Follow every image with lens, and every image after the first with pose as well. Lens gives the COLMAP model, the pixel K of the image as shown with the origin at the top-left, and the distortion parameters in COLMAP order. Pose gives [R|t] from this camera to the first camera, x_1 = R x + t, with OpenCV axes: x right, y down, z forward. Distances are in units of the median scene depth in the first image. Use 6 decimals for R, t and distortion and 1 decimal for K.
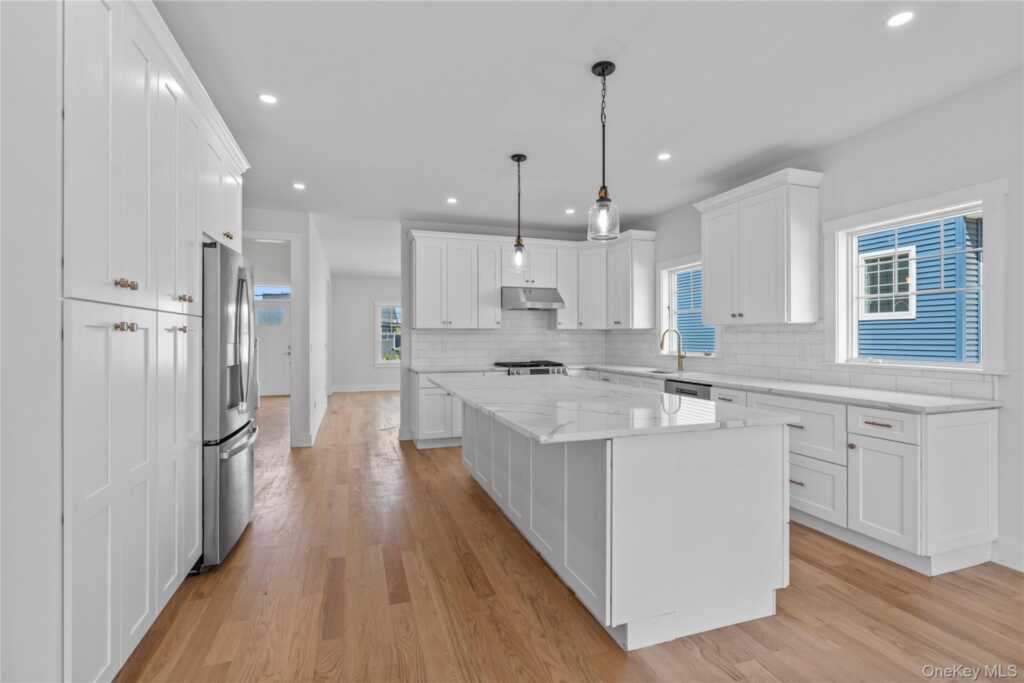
lens RADIAL K [[469.1, 0, 509.3], [0, 469.1, 337.7], [0, 0, 1]] dist [-0.004811, 0.001855]
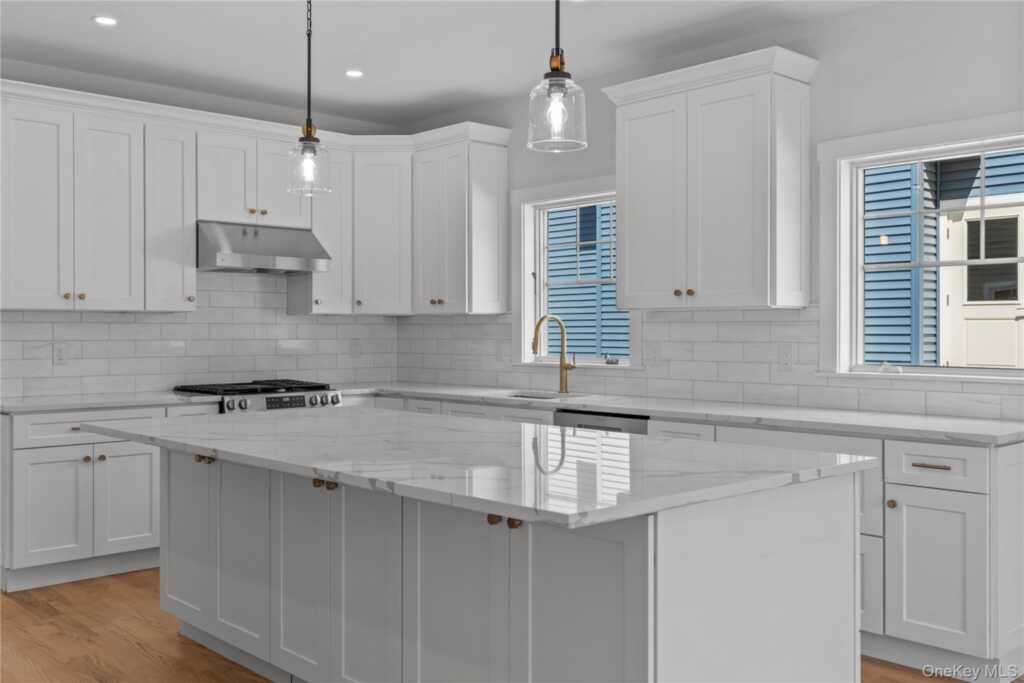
lens RADIAL K [[973.6, 0, 505.8], [0, 973.6, 332.5], [0, 0, 1]] dist [0.002396, 0.000000]
pose [[0.916644, 0.000651, 0.399705, -0.164656], [-0.001041, 0.999999, 0.000761, -0.000110], [-0.399704, -0.001114, 0.916644, 0.002070]]
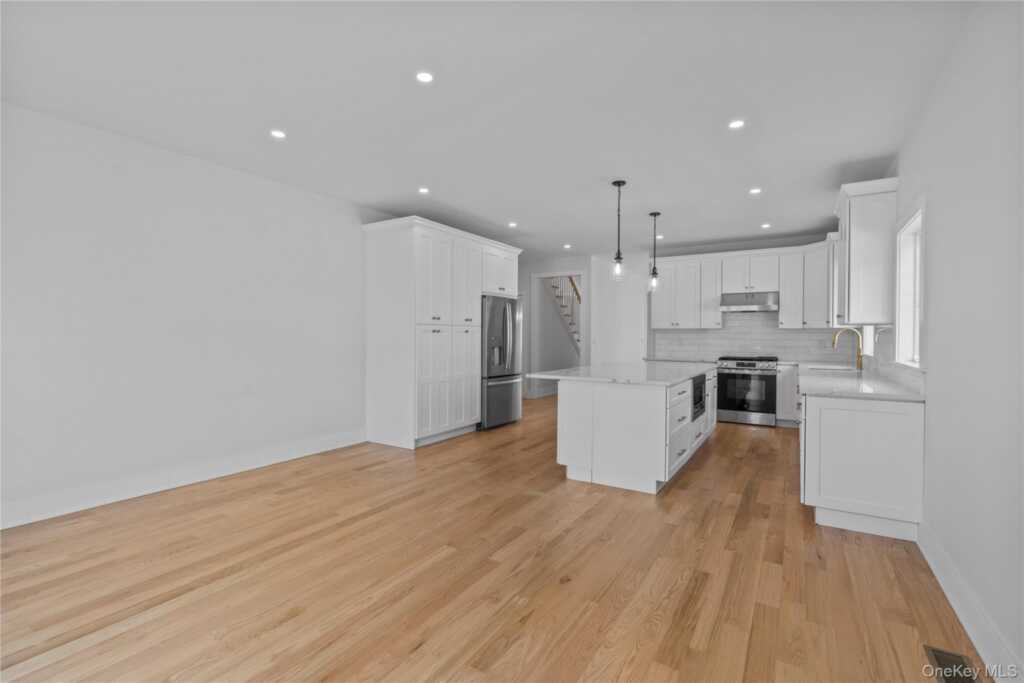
lens RADIAL K [[469.1, 0, 519.1], [0, 469.1, 342.6], [0, 0, 1]] dist [-0.004811, 0.001855]
pose [[0.646303, 0.018463, -0.762857, 0.783942], [-0.005503, 0.999794, 0.019535, -0.004403], [0.763061, -0.008427, 0.646272, -0.258796]]
